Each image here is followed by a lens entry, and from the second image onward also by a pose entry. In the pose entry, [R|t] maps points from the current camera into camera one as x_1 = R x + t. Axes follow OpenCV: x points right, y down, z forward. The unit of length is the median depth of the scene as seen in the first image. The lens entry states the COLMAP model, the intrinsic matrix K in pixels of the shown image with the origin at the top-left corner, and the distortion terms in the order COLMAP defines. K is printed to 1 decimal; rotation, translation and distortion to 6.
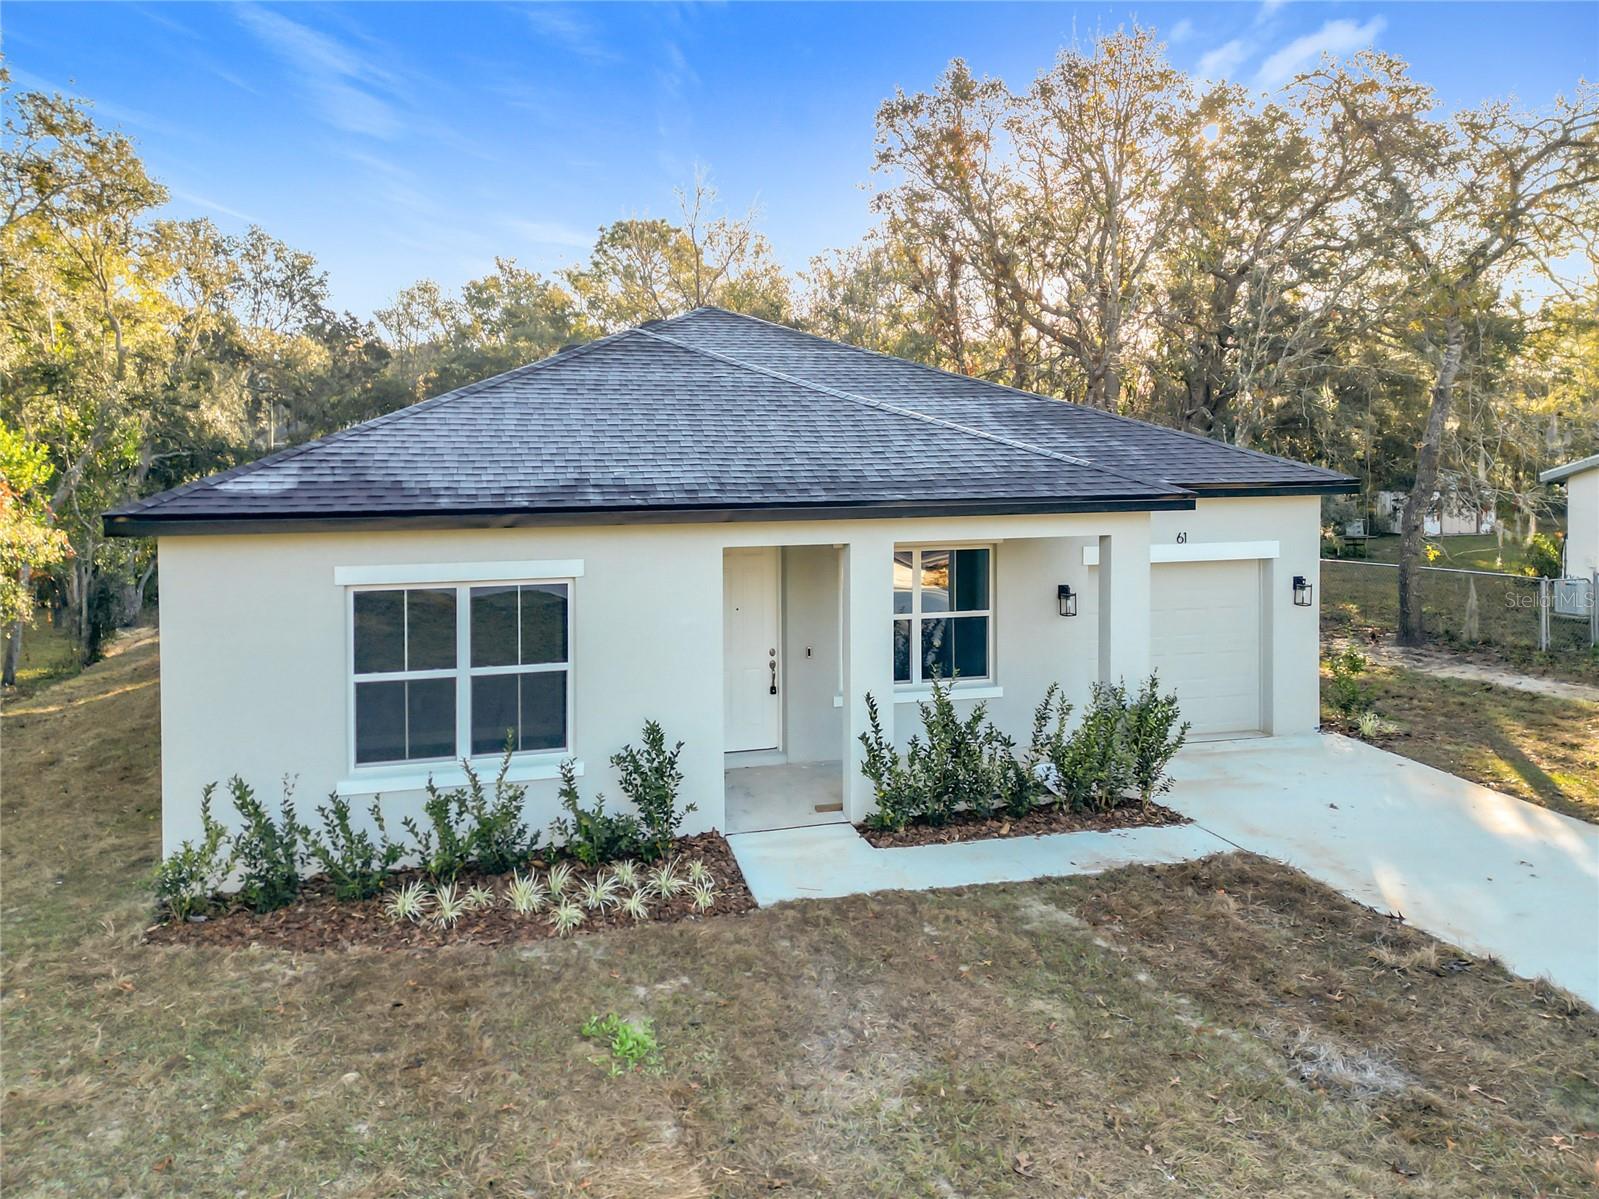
lens RADIAL K [[1135.6, 0, 782.2], [0, 1135.6, 505.0], [0, 0, 1]] dist [0.061363, -0.031636]
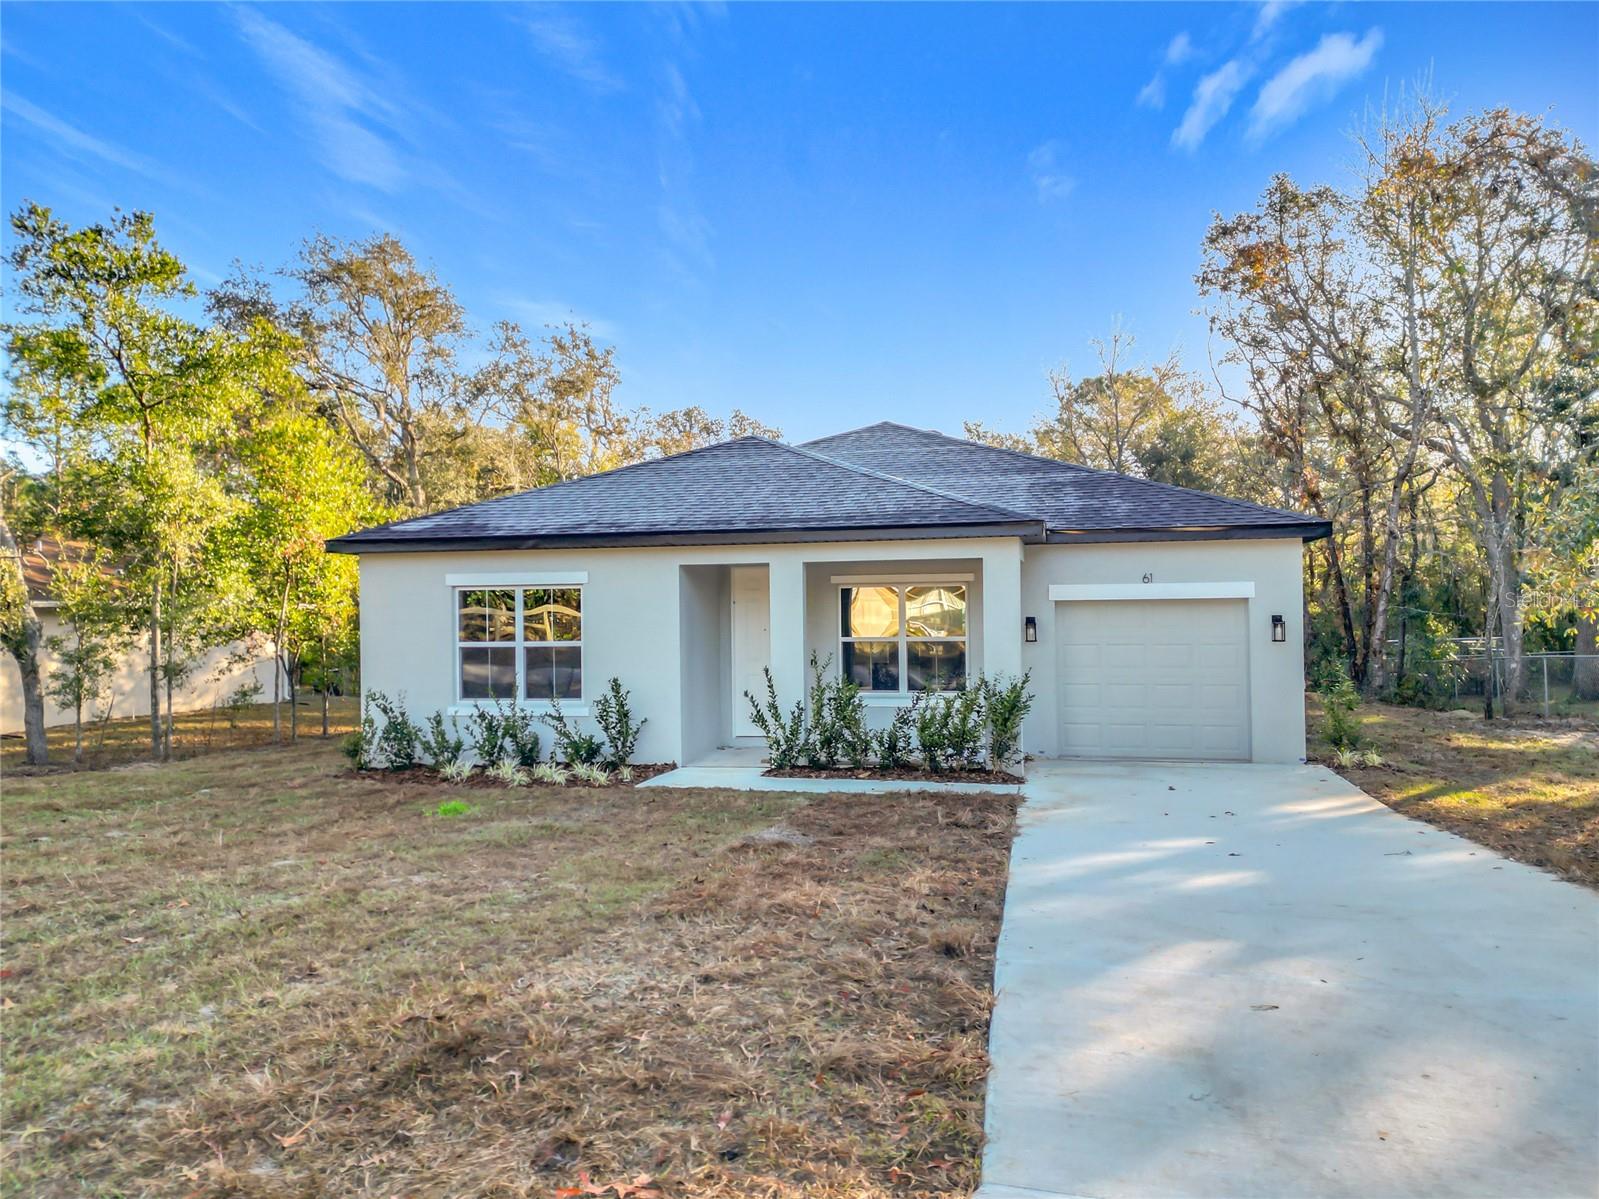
lens RADIAL K [[1123.0, 0, 800.5], [0, 1123.0, 595.5], [0, 0, 1]] dist [0.063138, -0.057181]
pose [[0.888676, -0.013911, -0.458324, 0.739293], [-0.017552, 0.997775, -0.064318, 0.164543], [0.458200, 0.065202, 0.886455, -0.190198]]
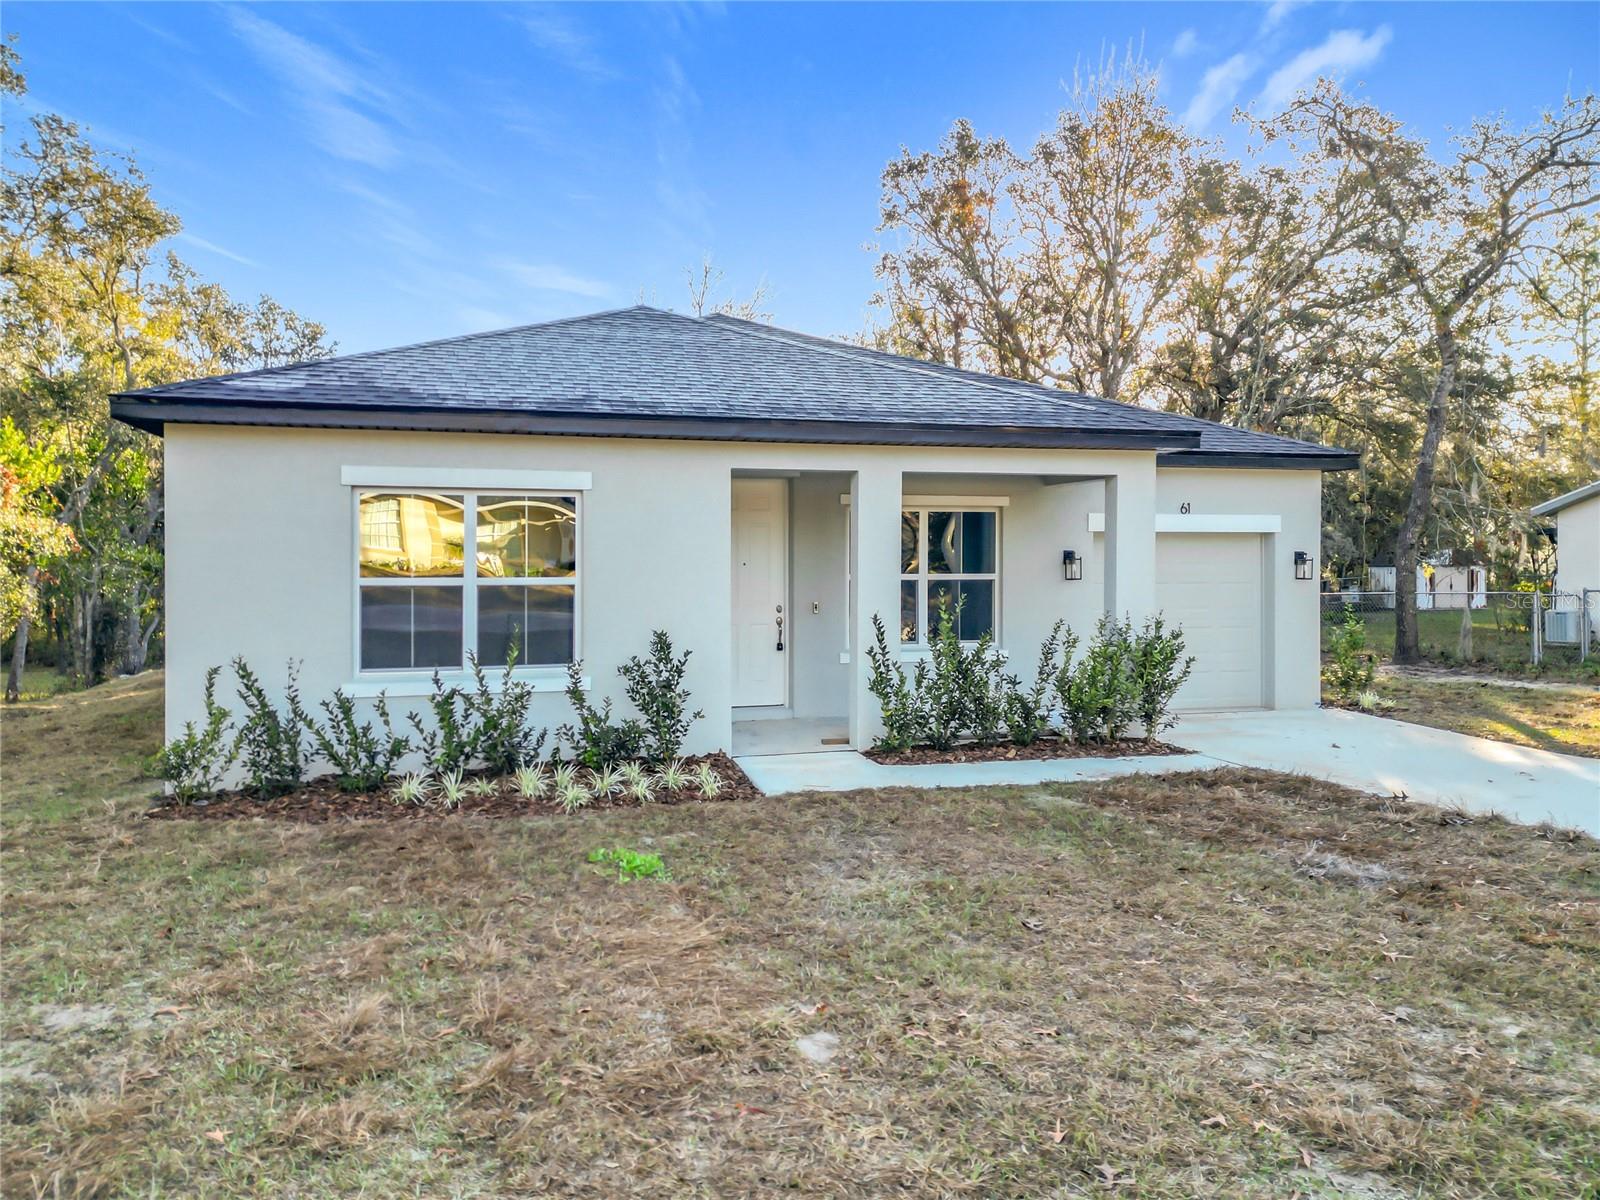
lens RADIAL K [[1123.7, 0, 801.0], [0, 1123.7, 596.0], [0, 0, 1]] dist [0.063138, -0.057181]
pose [[0.999896, 0.005490, 0.013350, -0.003390], [-0.005216, 0.999777, -0.020463, 0.169856], [-0.013459, 0.020391, 0.999701, 0.011299]]
